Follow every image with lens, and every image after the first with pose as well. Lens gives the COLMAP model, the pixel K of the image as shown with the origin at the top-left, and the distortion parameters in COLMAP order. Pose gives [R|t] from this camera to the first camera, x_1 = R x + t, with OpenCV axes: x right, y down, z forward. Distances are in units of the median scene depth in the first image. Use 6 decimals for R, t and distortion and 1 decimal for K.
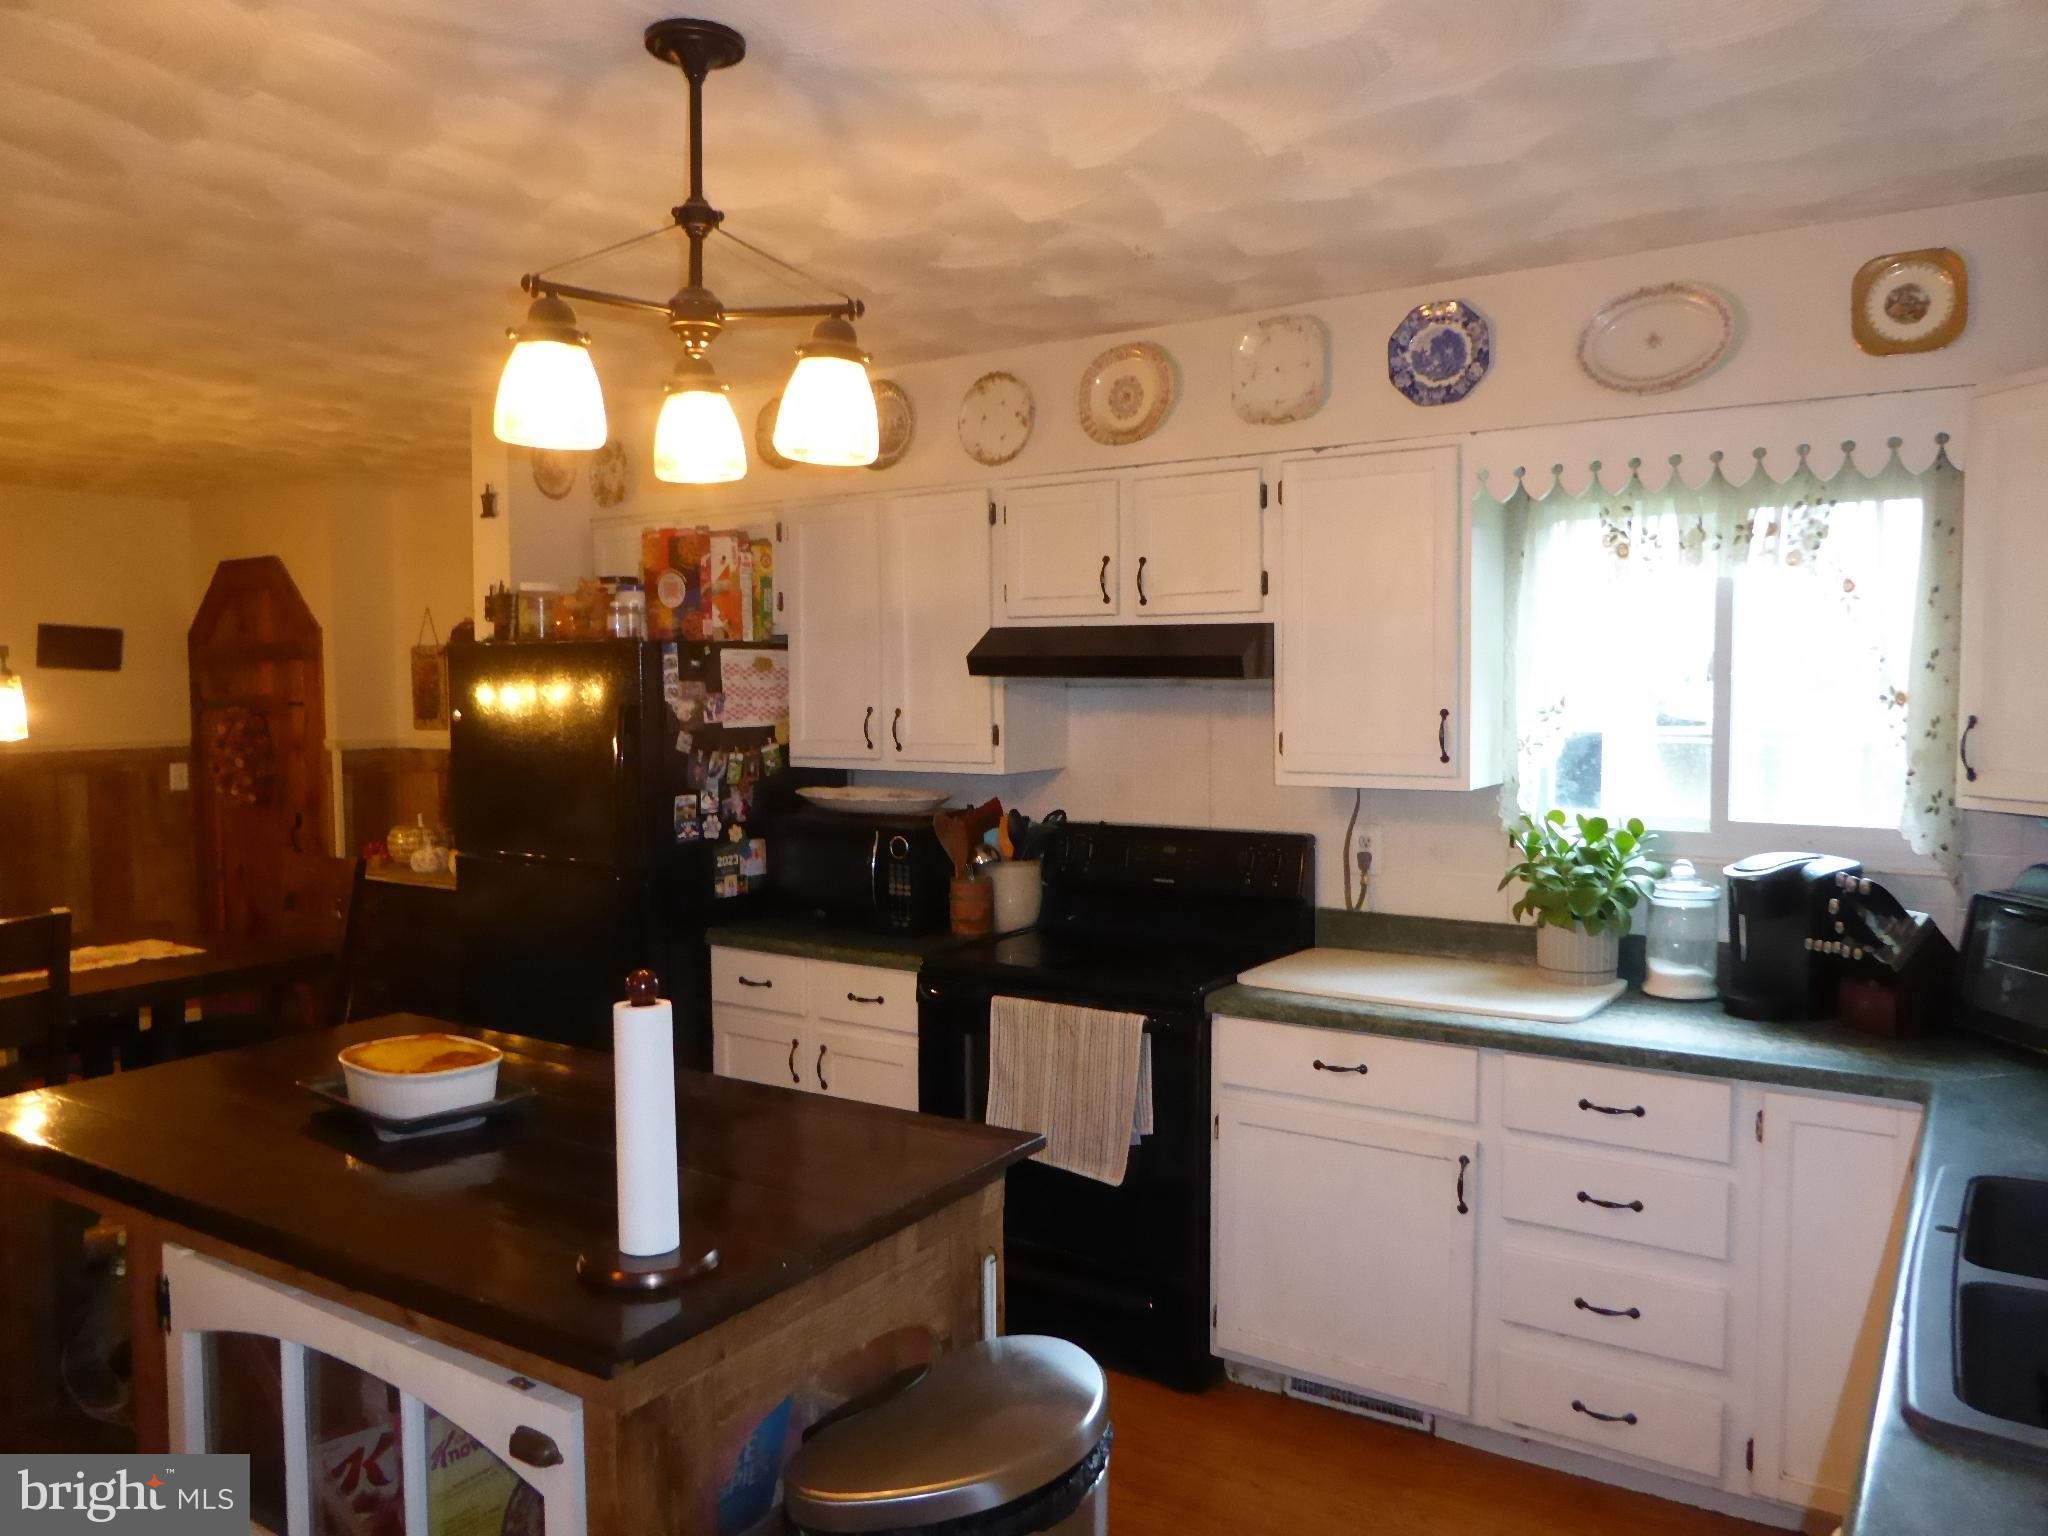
lens RADIAL K [[1475.0, 0, 1024.0], [0, 1475.0, 768.0], [0, 0, 1]] dist [-0.024607, 0.005378]
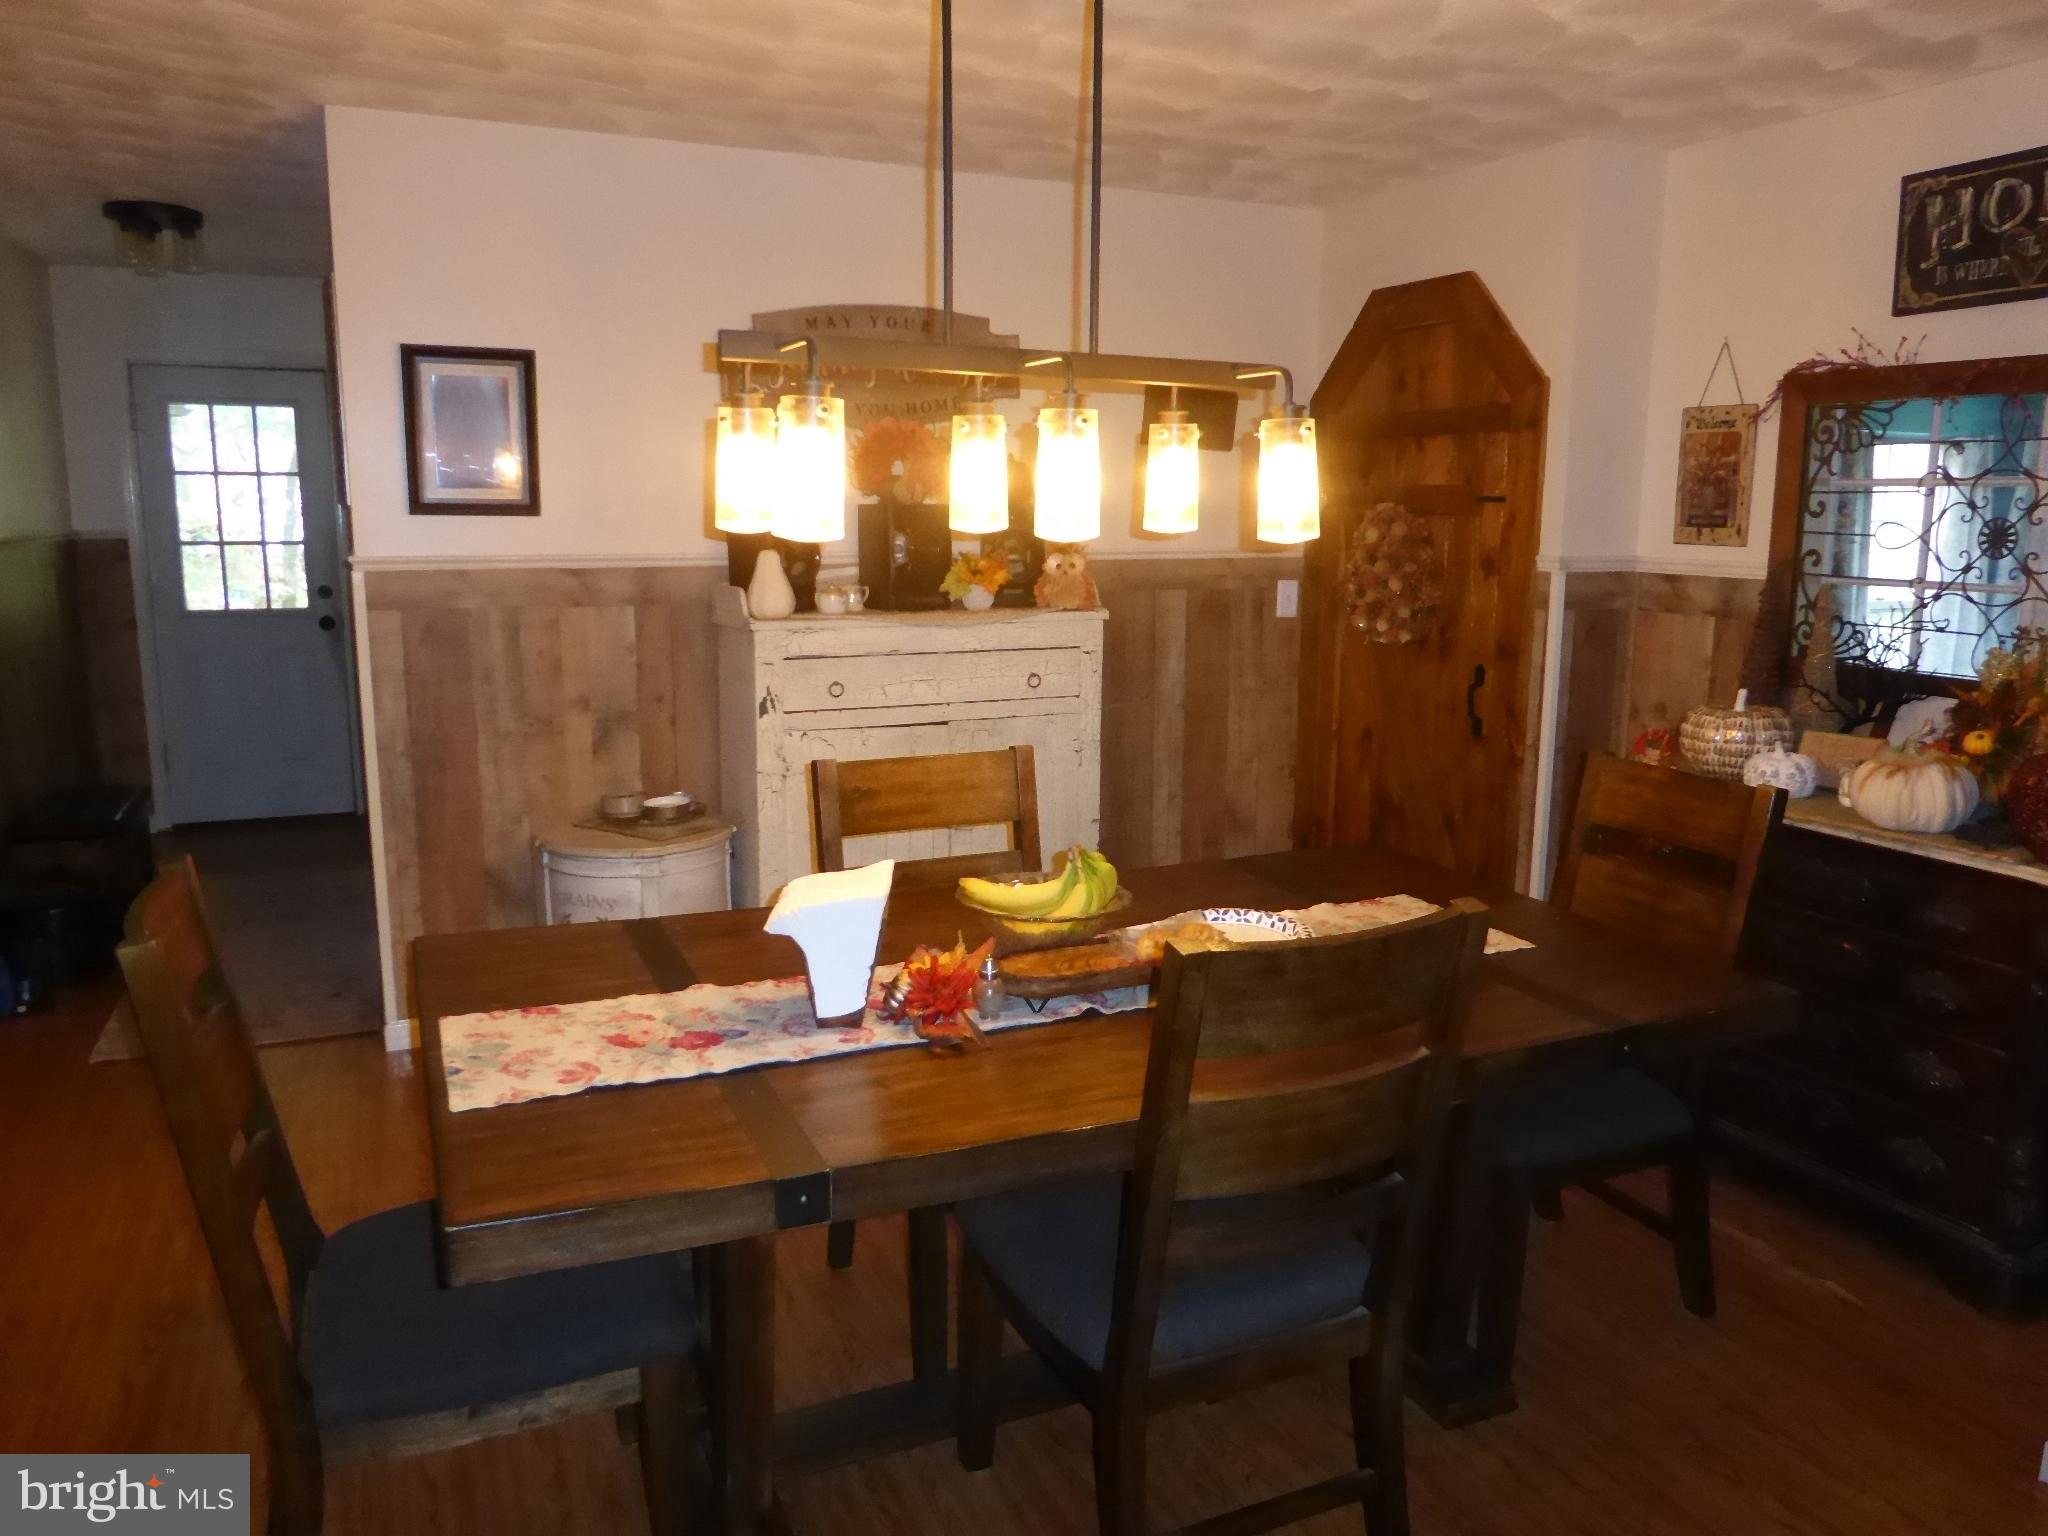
lens RADIAL K [[1453.5, 0, 1024.0], [0, 1453.5, 768.0], [0, 0, 1]] dist [-0.024985, -0.009598]
pose [[0.847961, 0.106262, -0.519299, -0.320264], [-0.040712, 0.989862, 0.136073, -0.003996], [0.528494, -0.094243, 0.843690, 0.324536]]
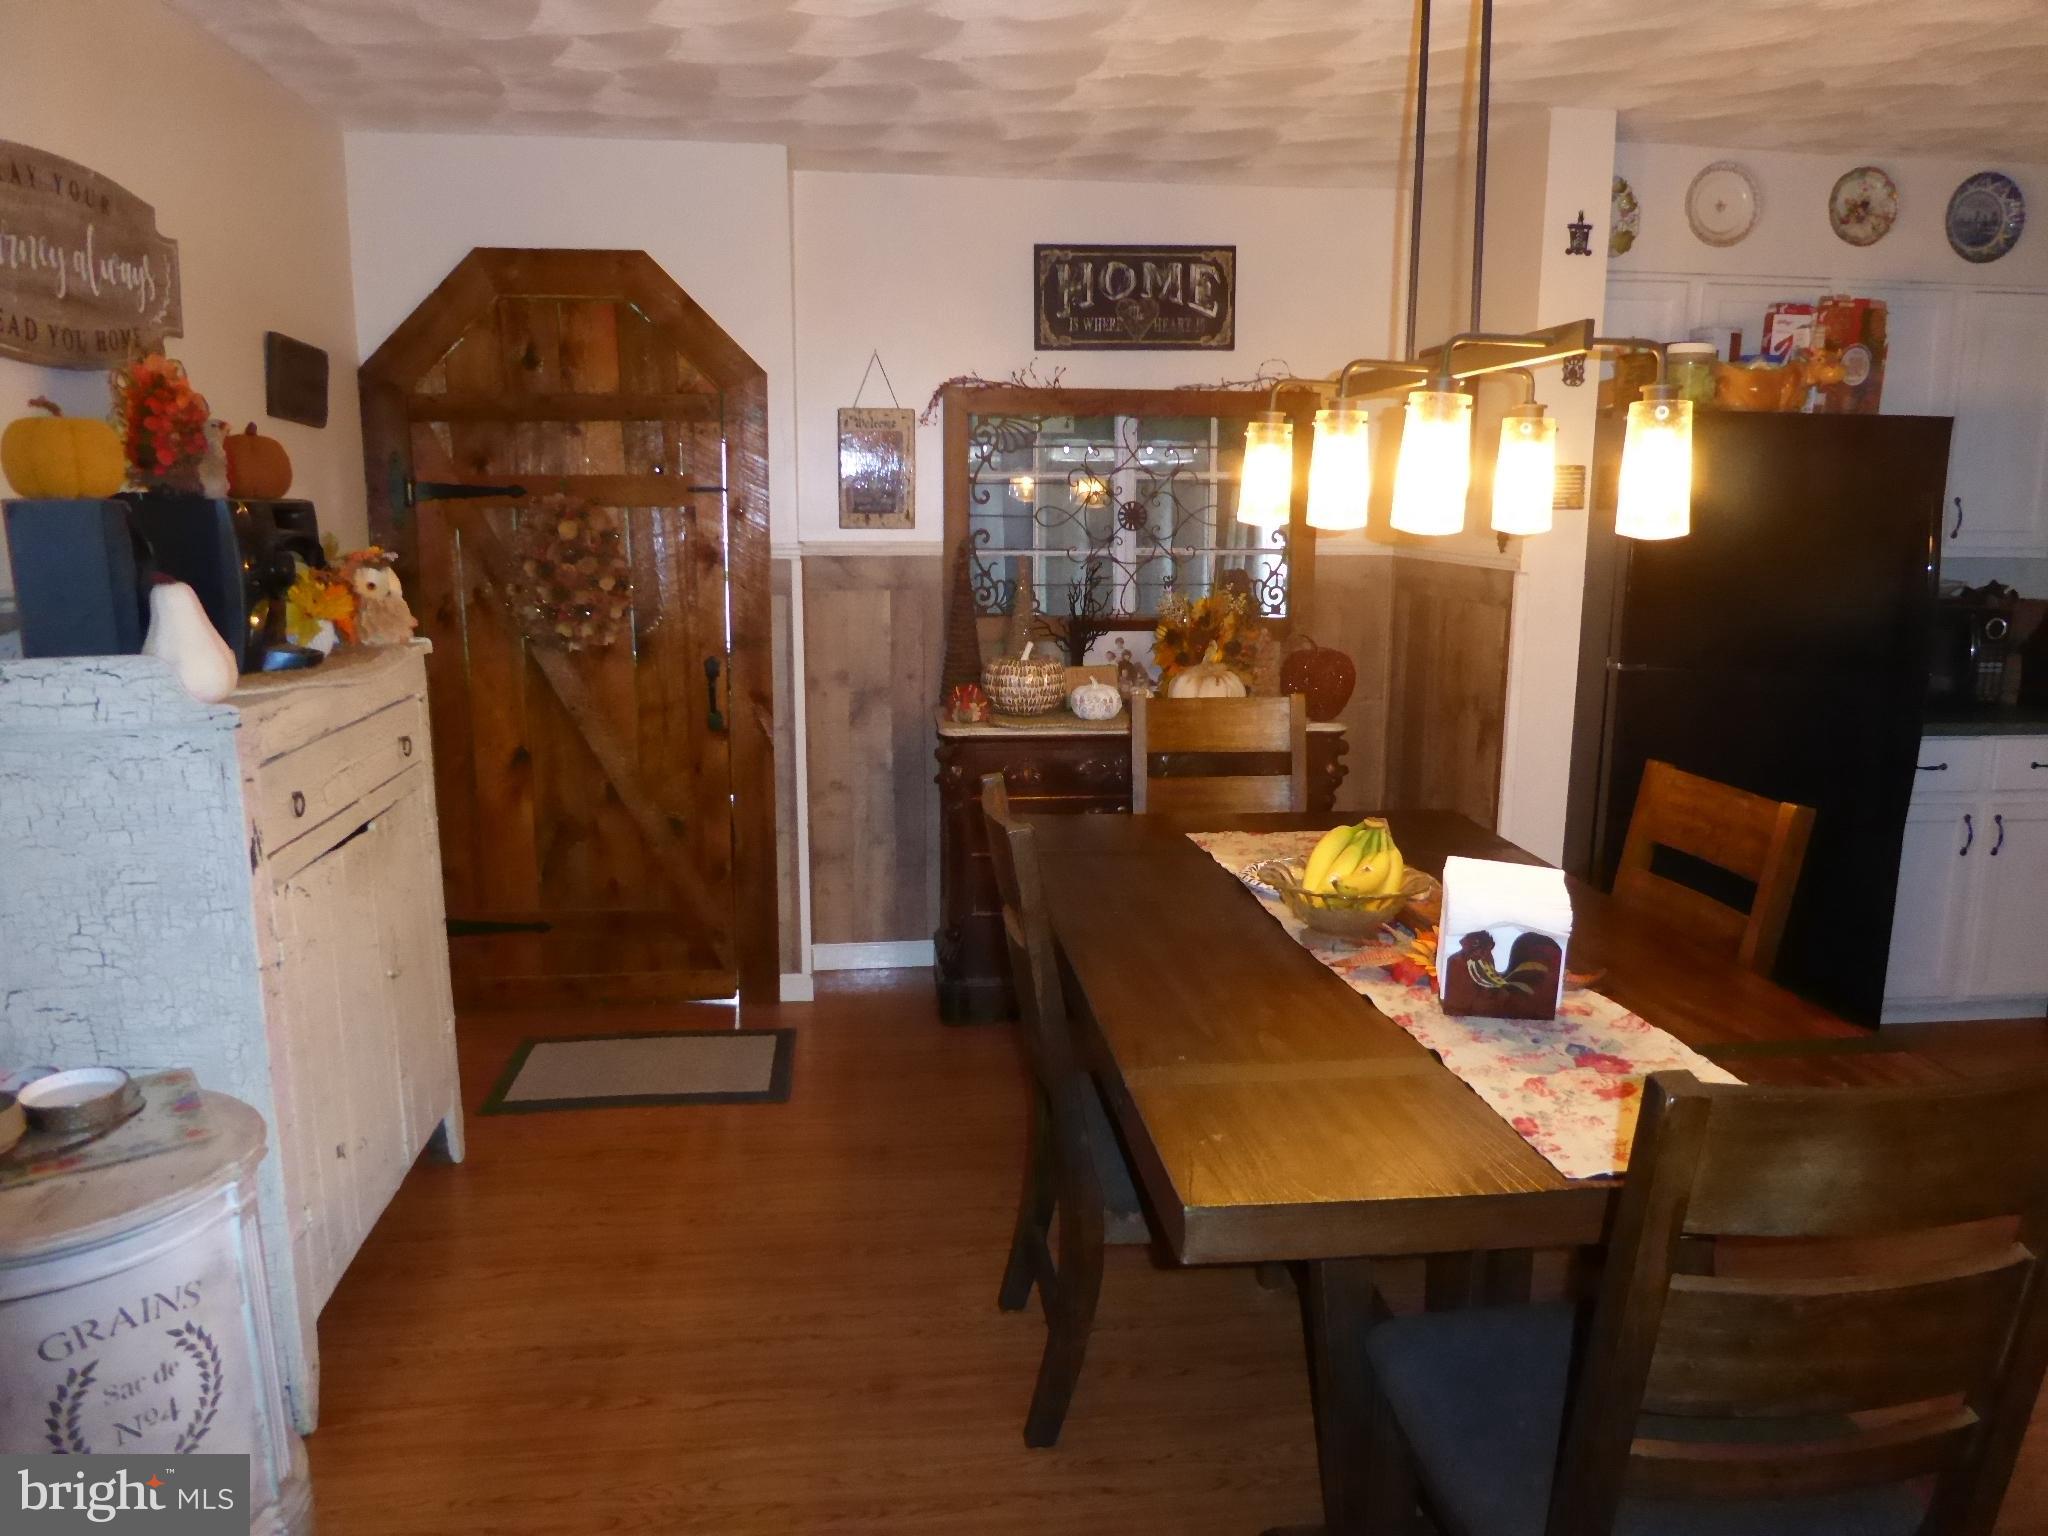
lens RADIAL K [[1475.0, 0, 1024.0], [0, 1475.0, 768.0], [0, 0, 1]] dist [-0.024607, 0.005378]
pose [[0.760031, -0.107976, 0.640854, -0.813458], [0.027892, 0.990612, 0.133827, -0.004603], [-0.649288, -0.083838, 0.755908, 0.399177]]
